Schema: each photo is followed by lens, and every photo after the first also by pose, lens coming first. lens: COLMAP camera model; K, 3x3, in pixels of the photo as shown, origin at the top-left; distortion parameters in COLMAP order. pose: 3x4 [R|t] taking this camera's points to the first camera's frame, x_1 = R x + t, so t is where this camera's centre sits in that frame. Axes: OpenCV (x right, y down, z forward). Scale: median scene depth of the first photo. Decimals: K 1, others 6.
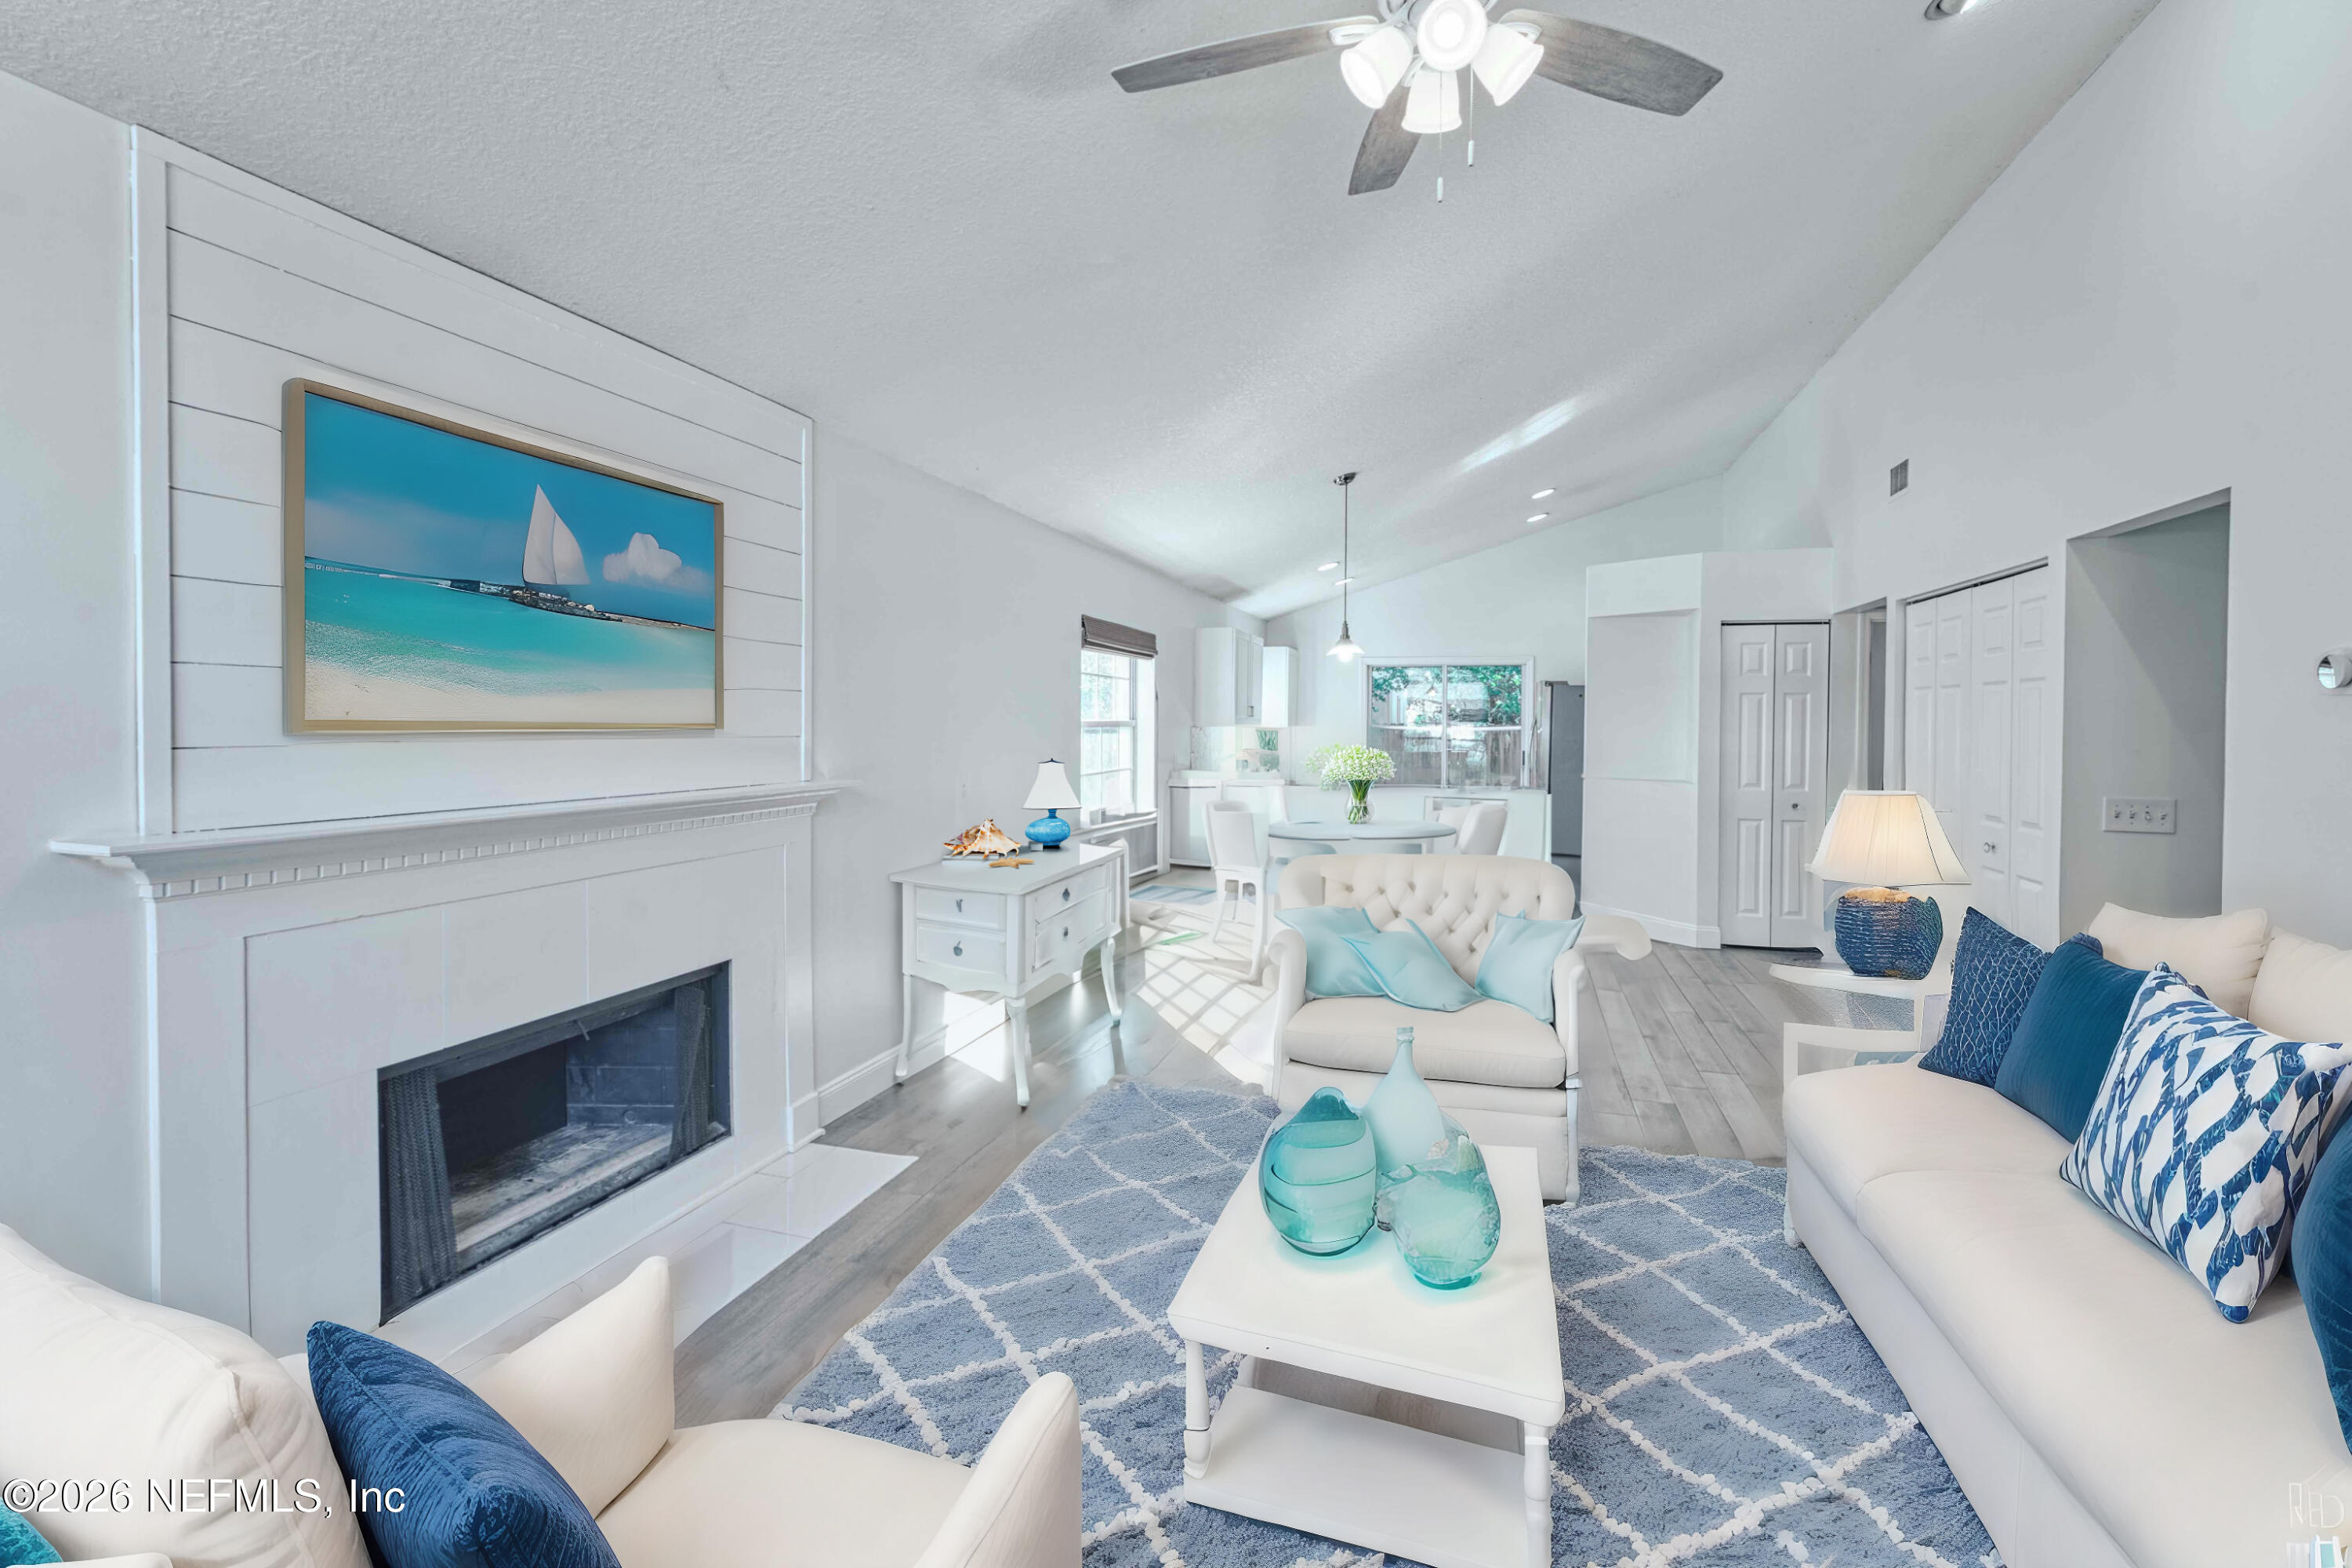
lens RADIAL K [[1045.0, 0, 1175.0], [0, 1045.0, 727.6], [0, 0, 1]] dist [-0.015154, -0.000255]
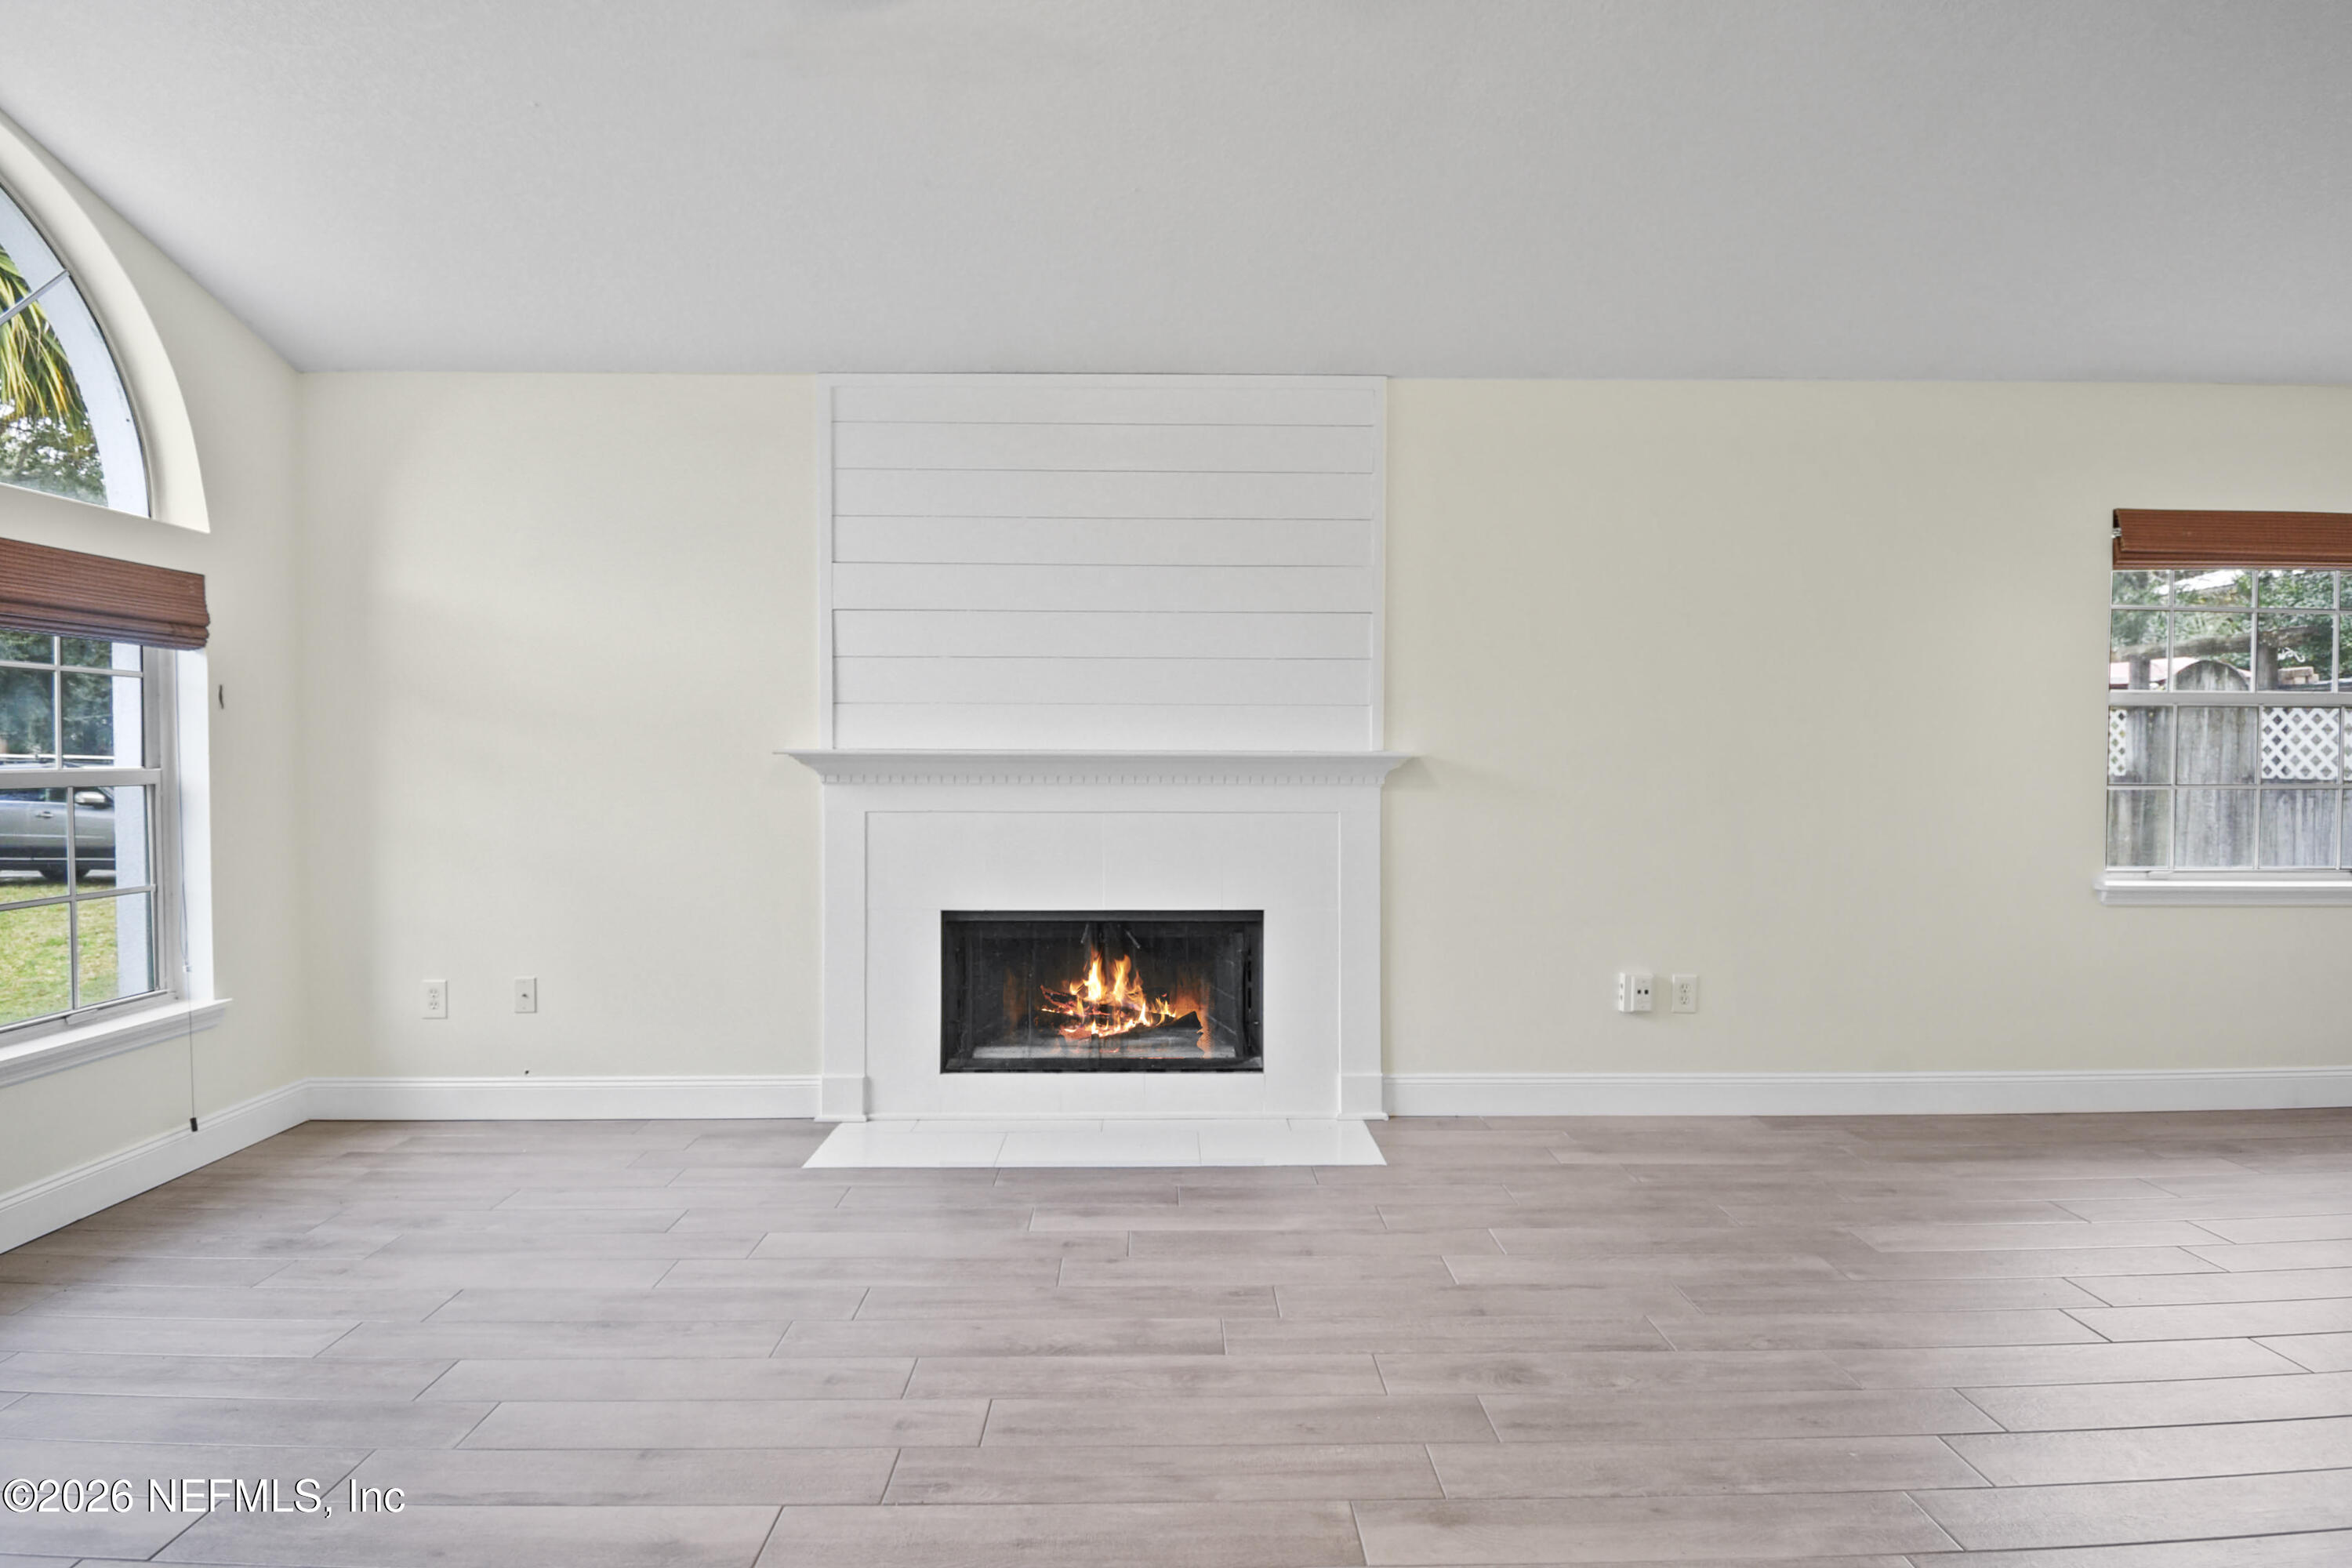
lens RADIAL K [[1156.3, 0, 1171.6], [0, 1156.3, 786.0], [0, 0, 1]] dist [-0.004456, -0.002504]
pose [[0.301963, 0.023537, -0.953029, 0.568162], [-0.007426, 0.999723, 0.022337, 0.056344], [0.953291, 0.000332, 0.302054, 0.454641]]
